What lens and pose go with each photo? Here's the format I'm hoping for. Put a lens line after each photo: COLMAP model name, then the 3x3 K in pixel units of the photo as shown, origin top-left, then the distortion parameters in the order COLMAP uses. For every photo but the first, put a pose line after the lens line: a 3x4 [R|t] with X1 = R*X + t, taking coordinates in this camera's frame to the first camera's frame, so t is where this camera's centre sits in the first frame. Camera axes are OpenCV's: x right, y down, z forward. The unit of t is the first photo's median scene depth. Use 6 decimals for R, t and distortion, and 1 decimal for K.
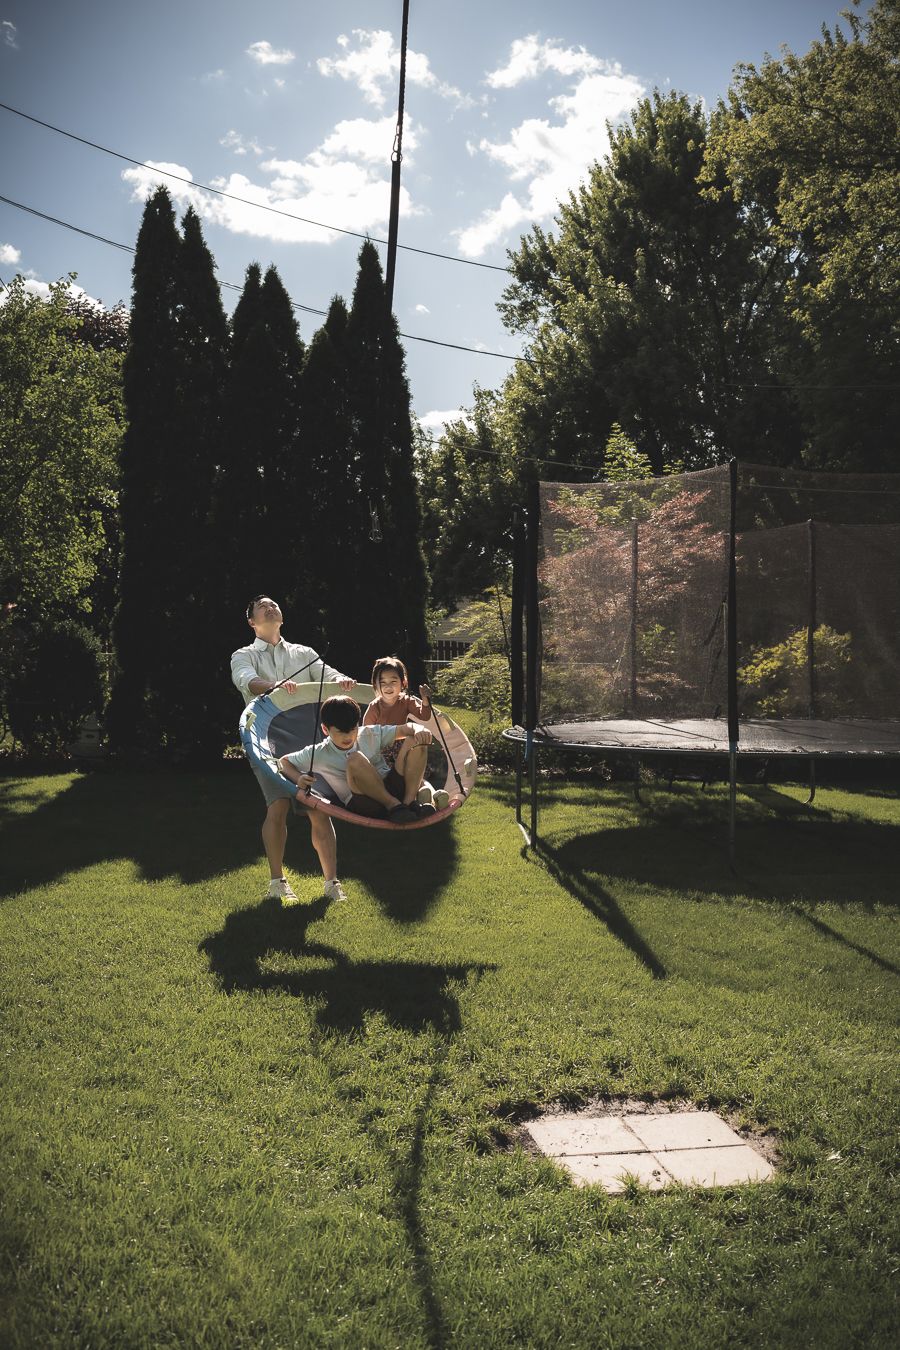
lens RADIAL K [[1336.8, 0, 450.0], [0, 1336.8, 675.0], [0, 0, 1]] dist [-0.005467, -0.006760]
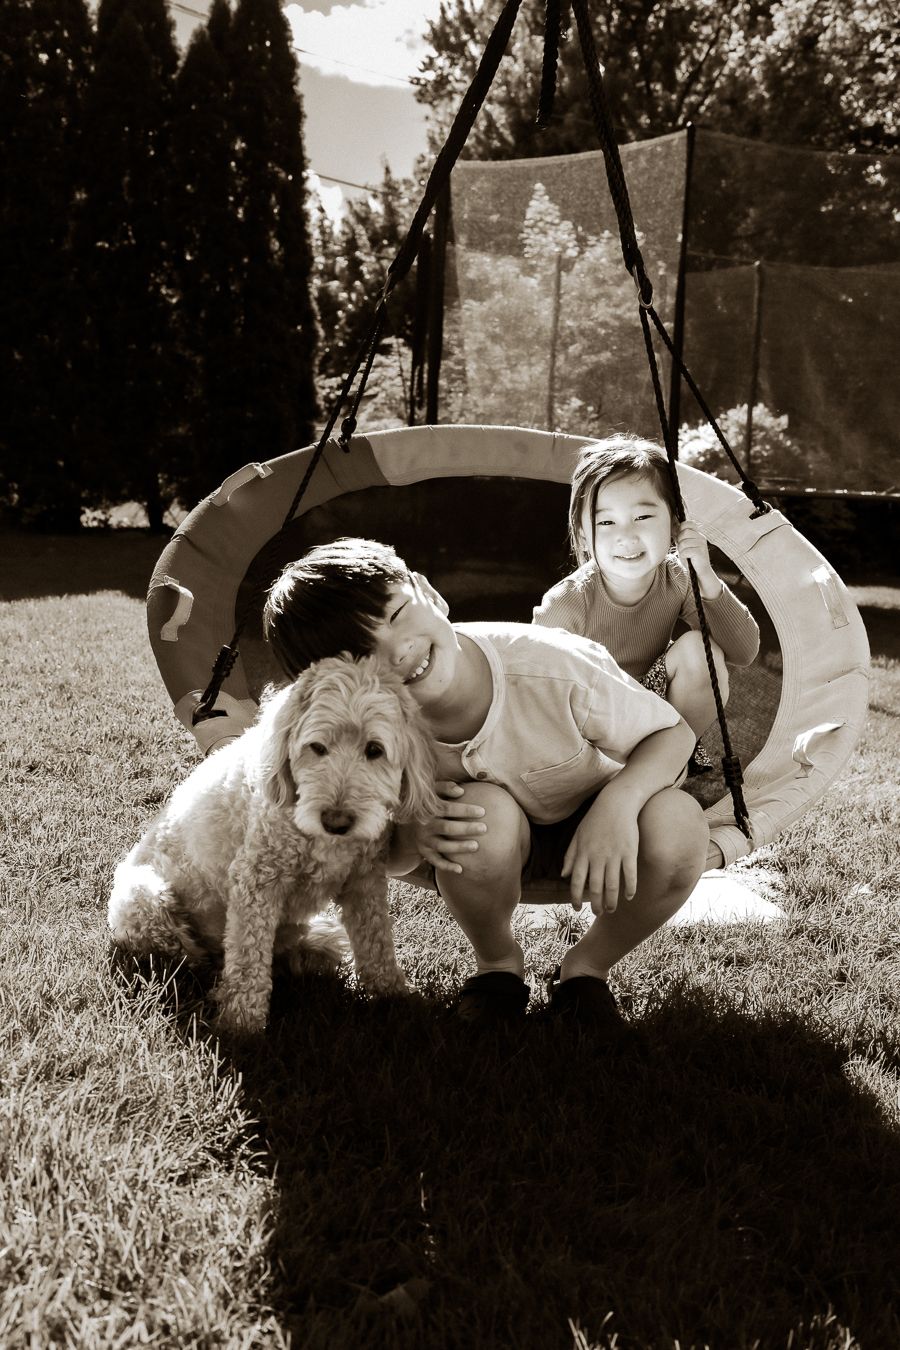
lens RADIAL K [[1370.7, 0, 450.0], [0, 1370.7, 675.0], [0, 0, 1]] dist [0.015030, -0.015077]
pose [[0.996642, 0.028048, 0.076929, 0.015003], [-0.037043, 0.992308, 0.118120, 0.100621], [-0.073025, -0.120573, 0.990015, 0.194133]]
